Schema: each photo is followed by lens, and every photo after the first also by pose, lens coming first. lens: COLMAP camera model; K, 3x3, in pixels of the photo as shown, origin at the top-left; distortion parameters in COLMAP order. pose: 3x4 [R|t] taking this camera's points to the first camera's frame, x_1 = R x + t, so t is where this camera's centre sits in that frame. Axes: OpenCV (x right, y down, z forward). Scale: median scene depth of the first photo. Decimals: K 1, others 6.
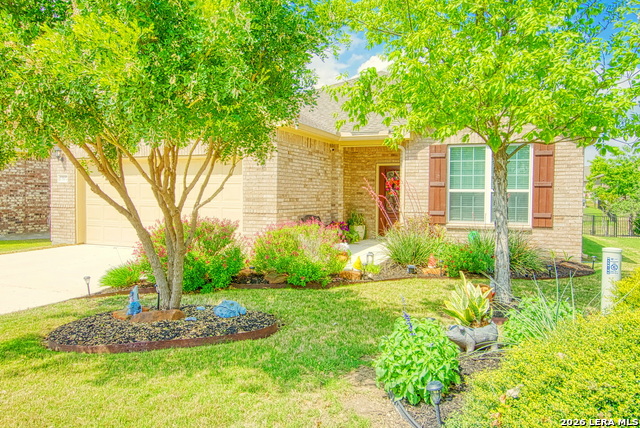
lens RADIAL K [[434.4, 0, 320.0], [0, 434.4, 214.0], [0, 0, 1]] dist [0.003742, 0.001534]
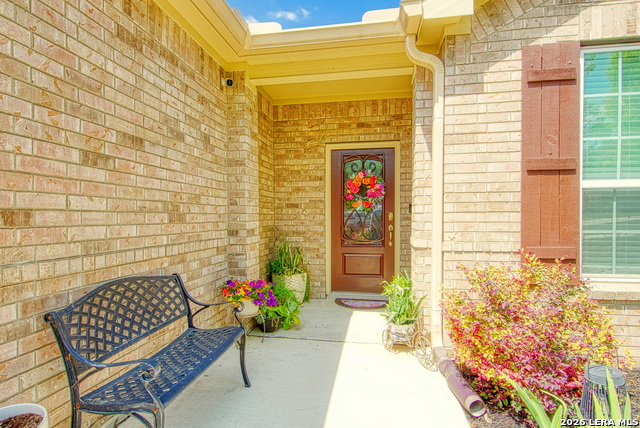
lens RADIAL K [[344.1, 0, 320.0], [0, 344.1, 214.0], [0, 0, 1]] dist [0.002274, 0.000274]
pose [[0.972491, -0.013109, 0.232573, 0.036701], [0.025904, 0.998309, -0.052048, -0.020224], [-0.231497, 0.056641, 0.971185, 0.721163]]
